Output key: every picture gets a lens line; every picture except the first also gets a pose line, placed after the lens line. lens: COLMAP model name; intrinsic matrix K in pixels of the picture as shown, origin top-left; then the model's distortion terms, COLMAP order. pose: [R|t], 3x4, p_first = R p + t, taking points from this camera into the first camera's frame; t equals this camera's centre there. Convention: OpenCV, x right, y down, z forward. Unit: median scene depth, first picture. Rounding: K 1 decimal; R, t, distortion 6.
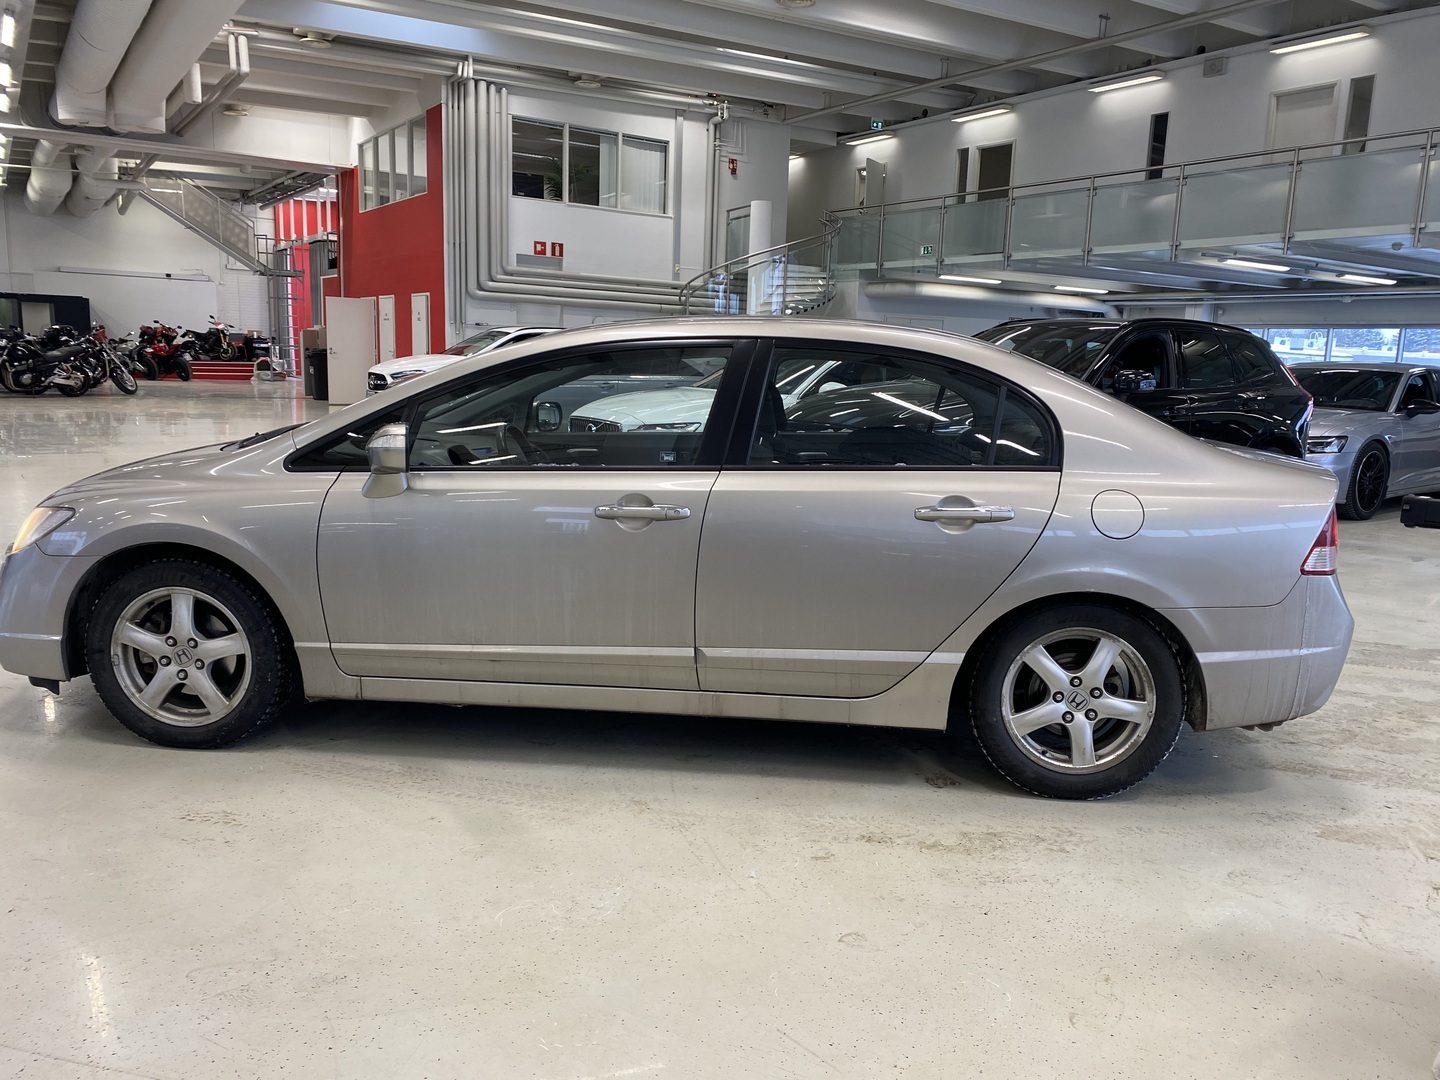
lens RADIAL K [[1091.4, 0, 720.0], [0, 1091.4, 540.0], [0, 0, 1]] dist [0.006678, -0.015294]
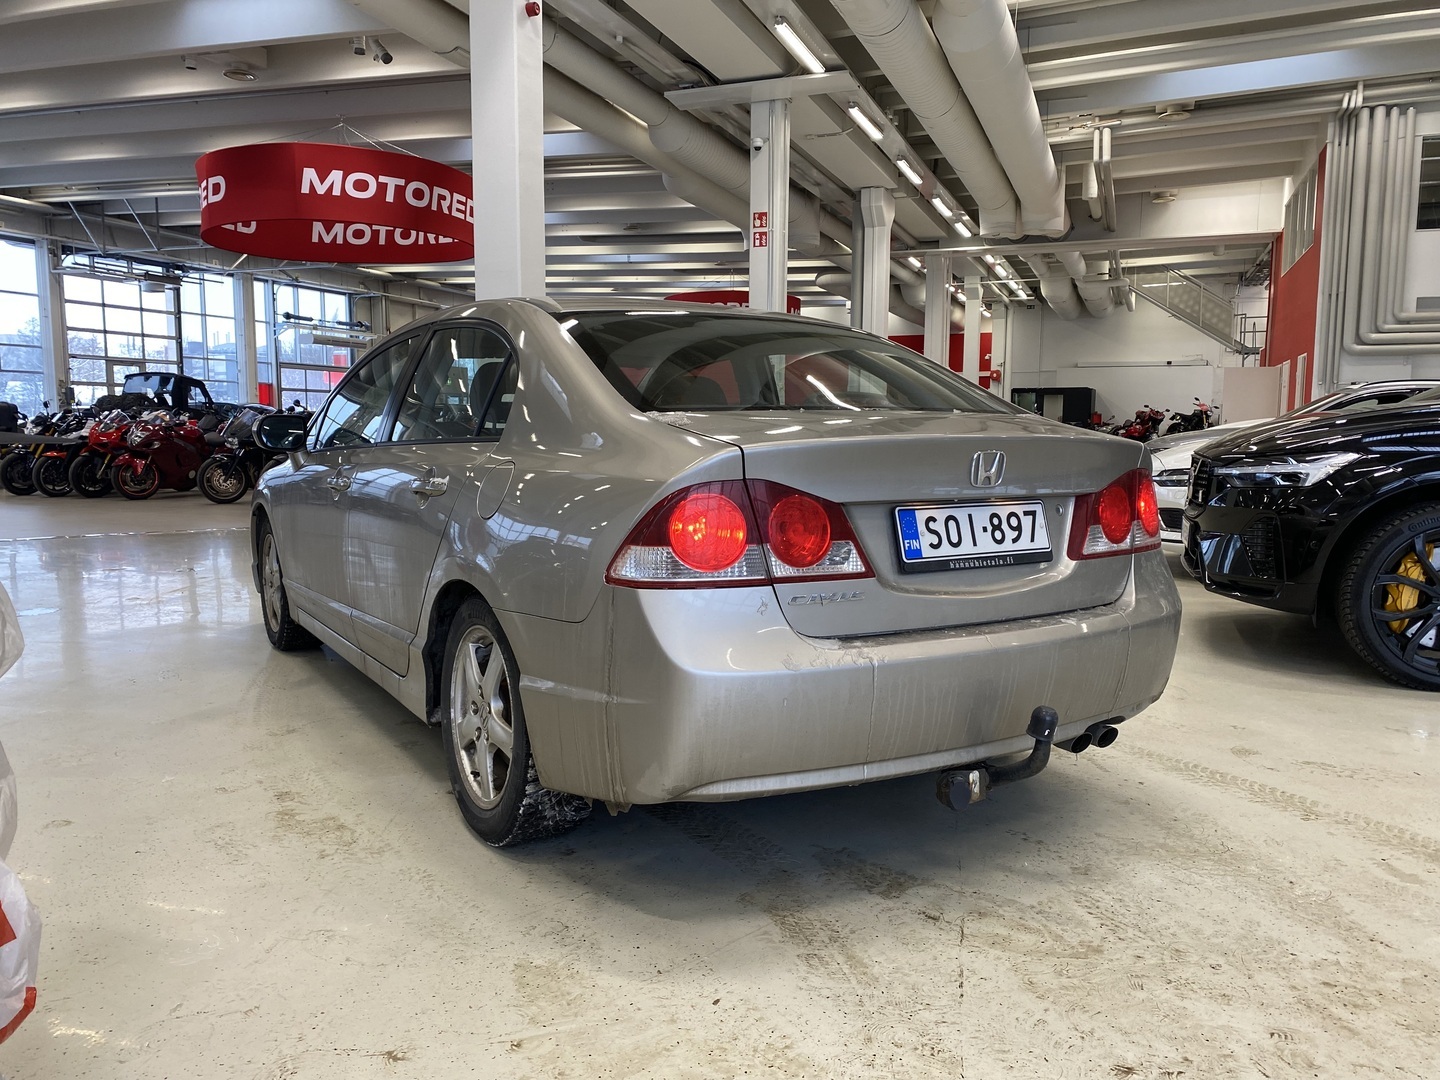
lens RADIAL K [[1075.1, 0, 720.0], [0, 1075.1, 540.0], [0, 0, 1]] dist [0.008218, -0.006465]
pose [[0.591699, 0.049756, -0.804622, 0.211600], [-0.113443, 0.993301, -0.021999, 0.001953], [0.798137, 0.104296, 0.593380, 0.125177]]
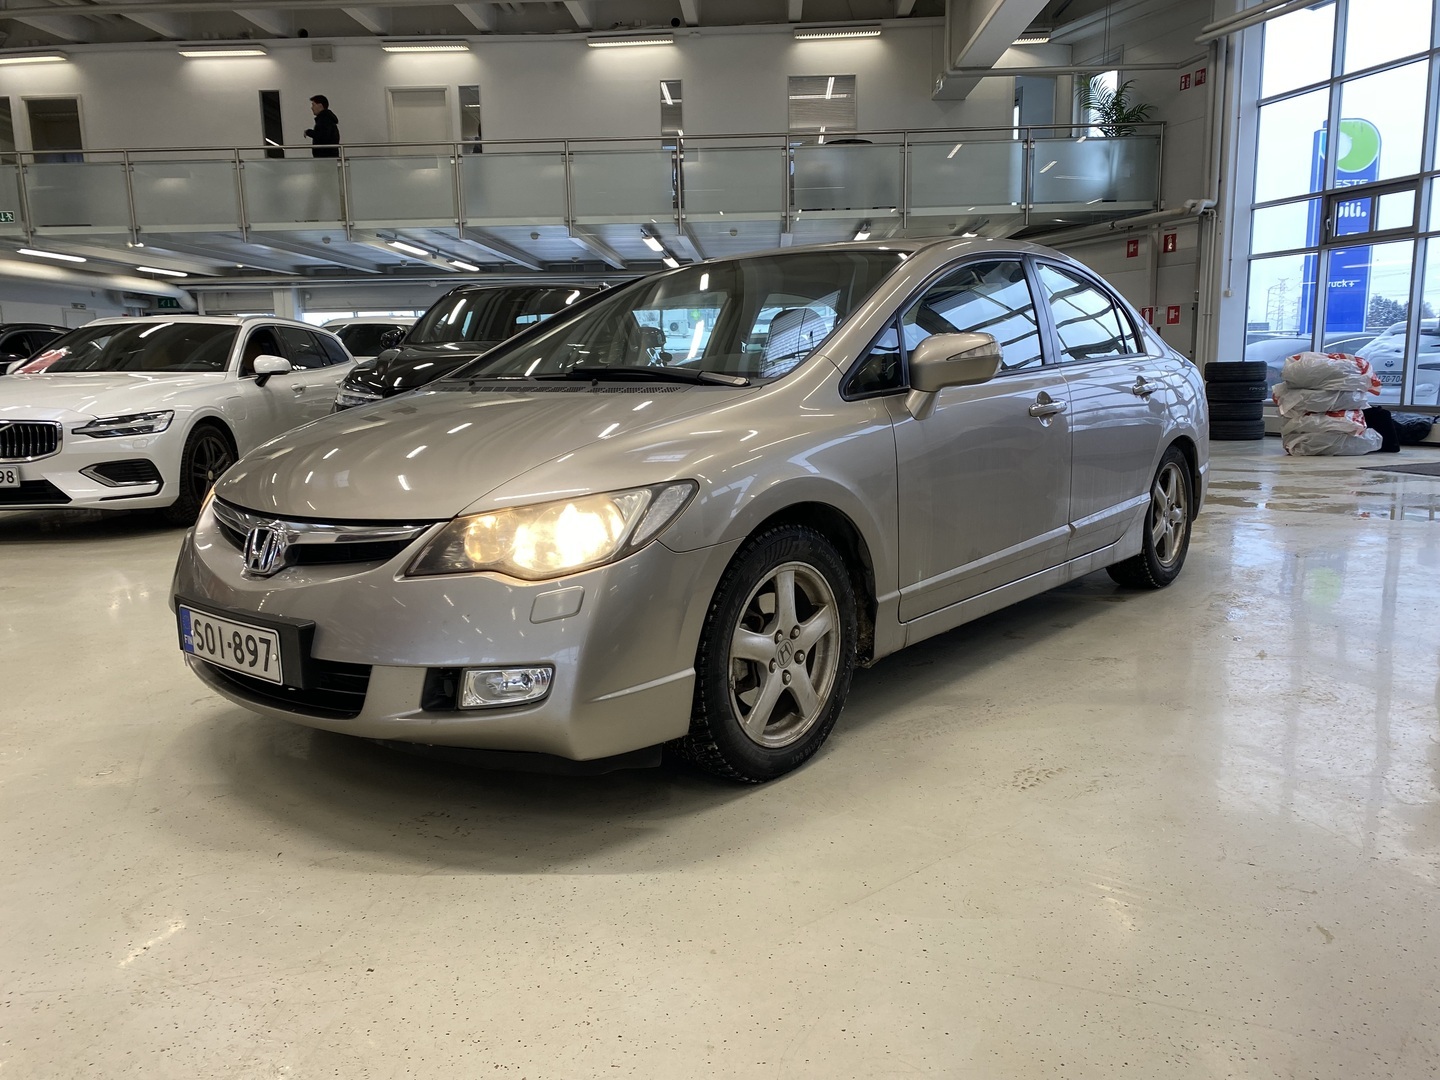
lens RADIAL K [[1108.8, 0, 720.0], [0, 1108.8, 540.0], [0, 0, 1]] dist [0.004304, -0.003551]
pose [[0.584123, -0.170026, 0.793657, -0.229019], [0.170959, 0.981650, 0.084475, -0.009118], [-0.793457, 0.086339, 0.602471, 0.114805]]
